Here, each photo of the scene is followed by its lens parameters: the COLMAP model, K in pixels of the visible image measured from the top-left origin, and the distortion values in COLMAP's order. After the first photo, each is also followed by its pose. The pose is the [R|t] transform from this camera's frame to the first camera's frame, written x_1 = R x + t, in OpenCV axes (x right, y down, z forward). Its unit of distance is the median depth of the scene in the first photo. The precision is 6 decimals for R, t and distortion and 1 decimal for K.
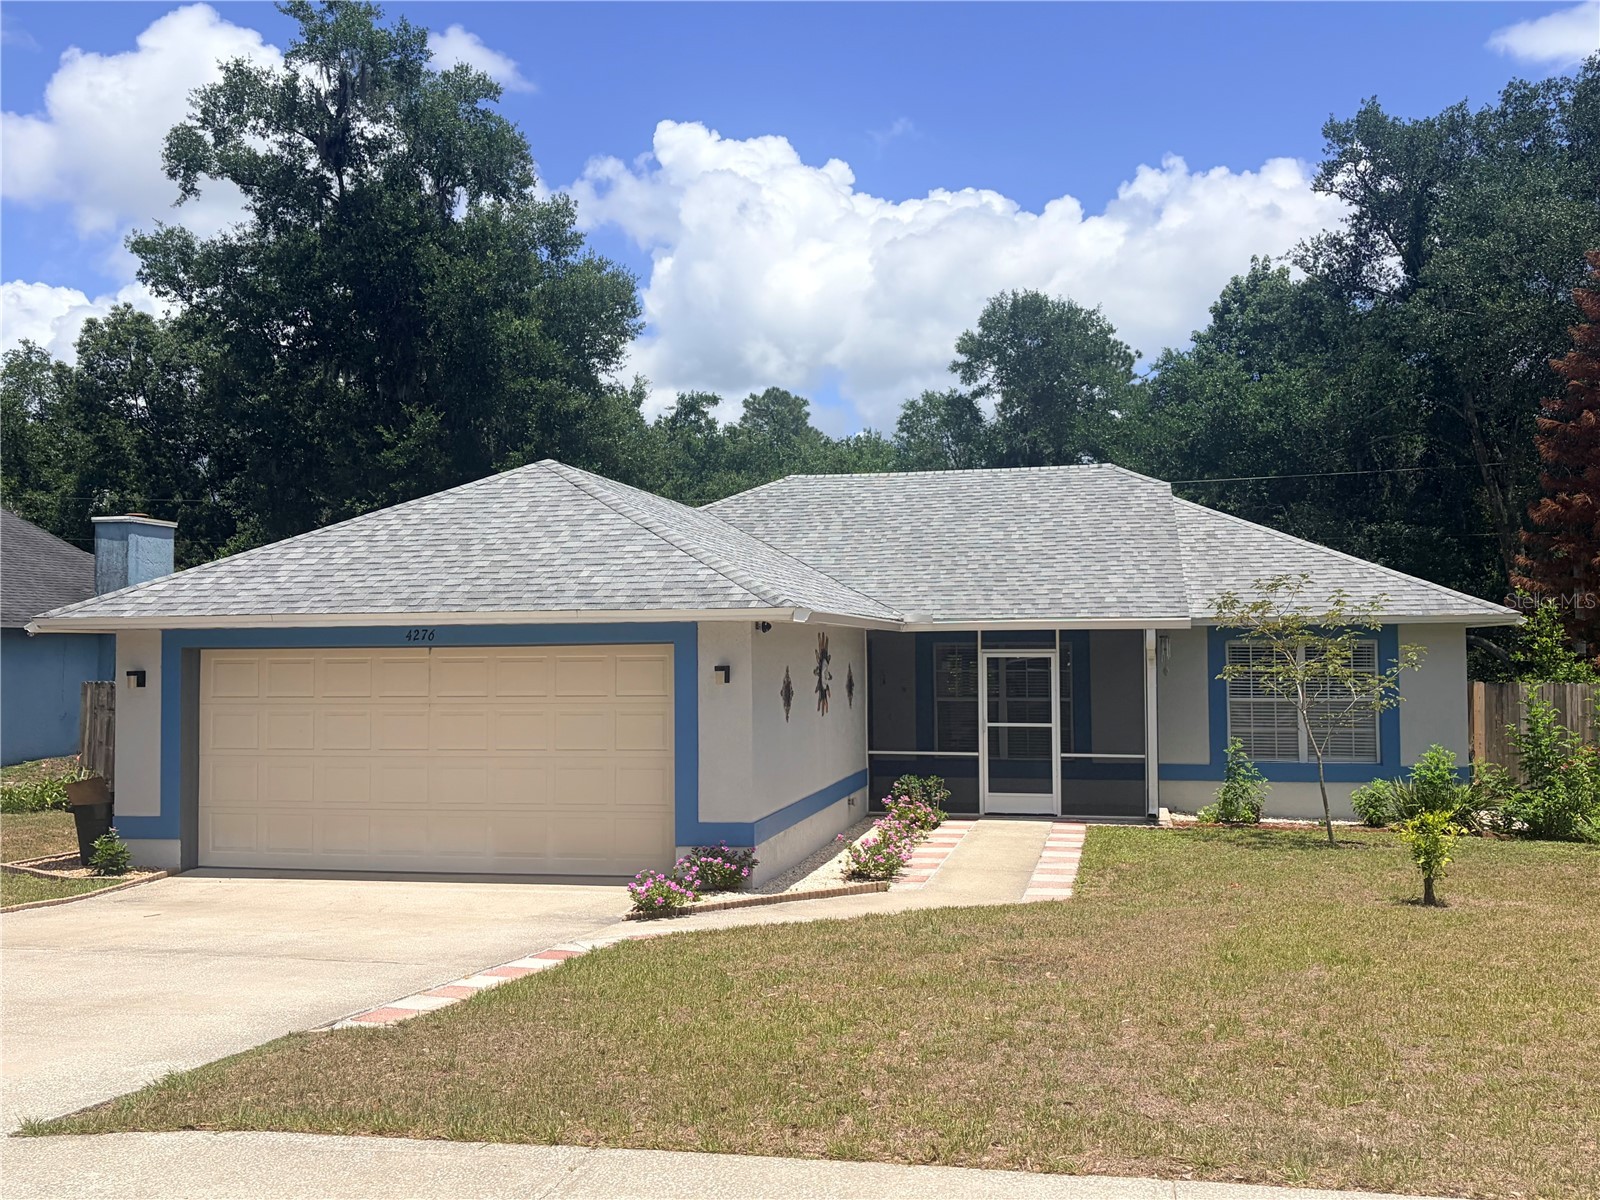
lens RADIAL K [[1537.9, 0, 802.3], [0, 1537.9, 595.8], [0, 0, 1]] dist [0.058941, 0.000000]
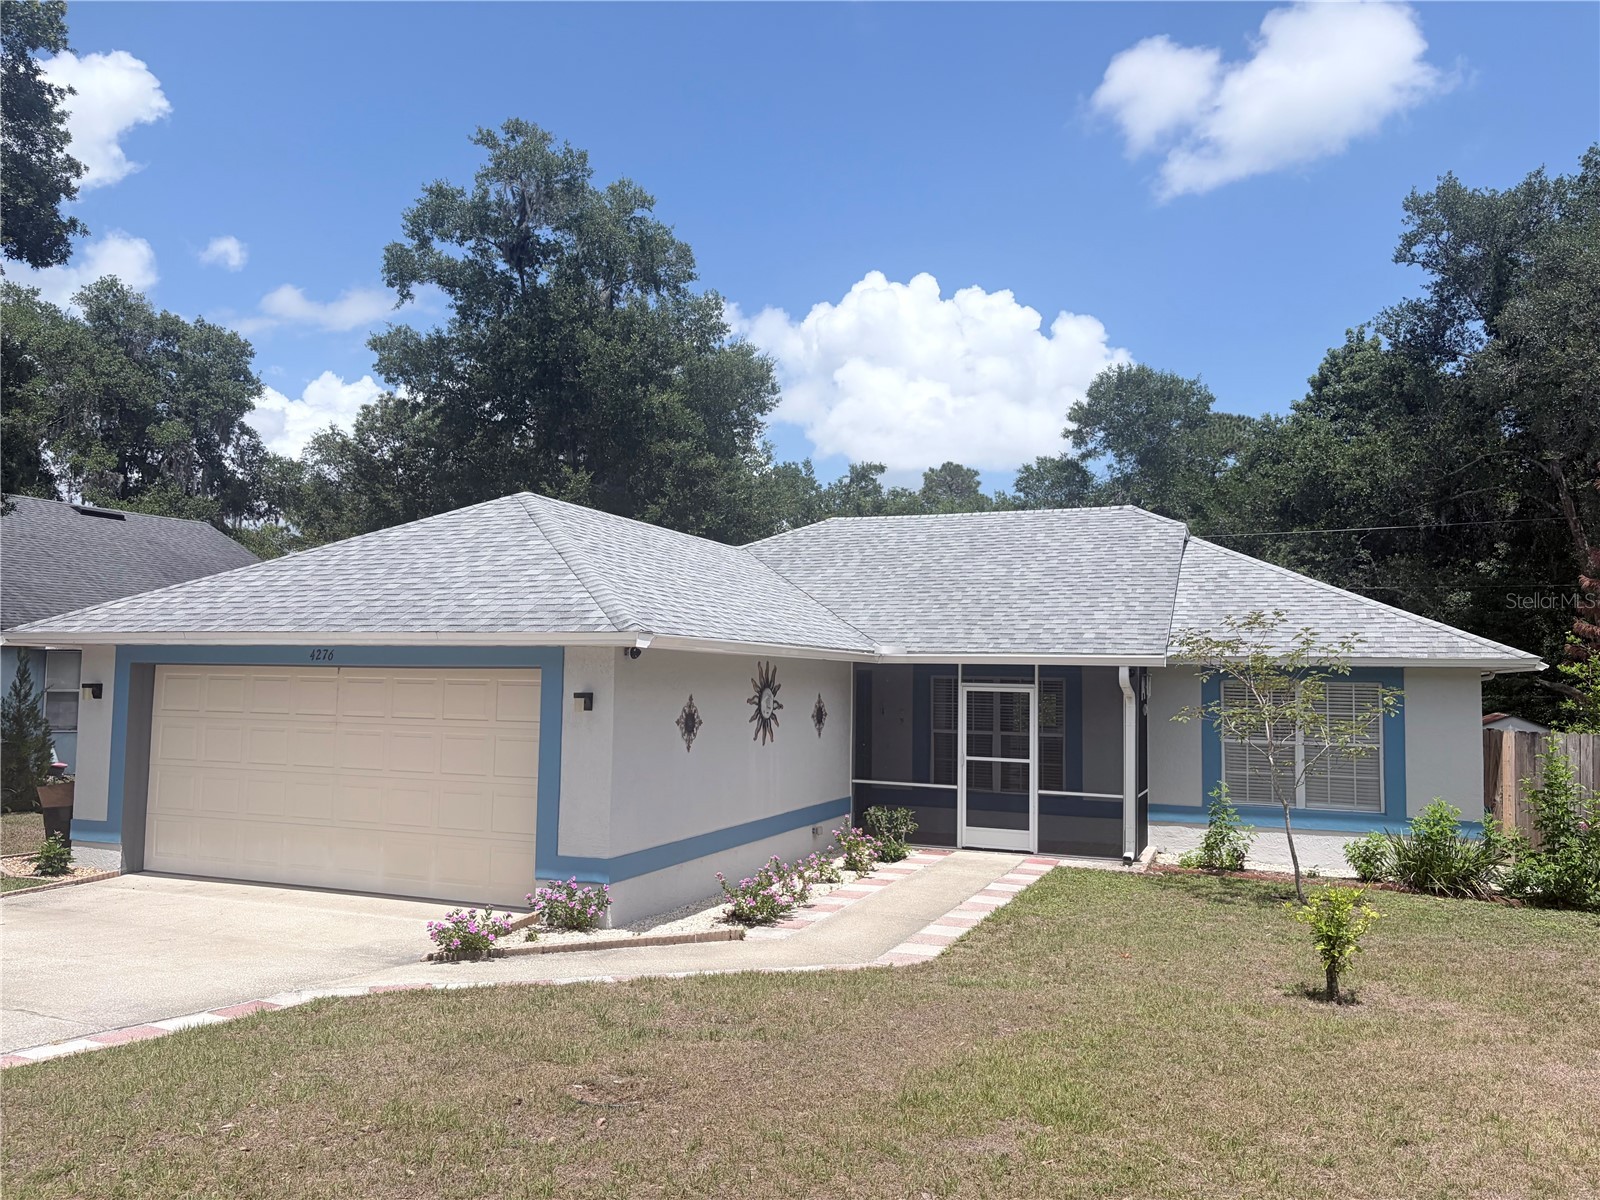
lens RADIAL K [[1223.2, 0, 801.7], [0, 1223.2, 608.5], [0, 0, 1]] dist [0.043990, -0.029039]
pose [[0.984480, 0.013732, -0.174960, 0.129185], [-0.017730, 0.999616, -0.021306, 0.004188], [0.174600, 0.024078, 0.984345, 0.161524]]
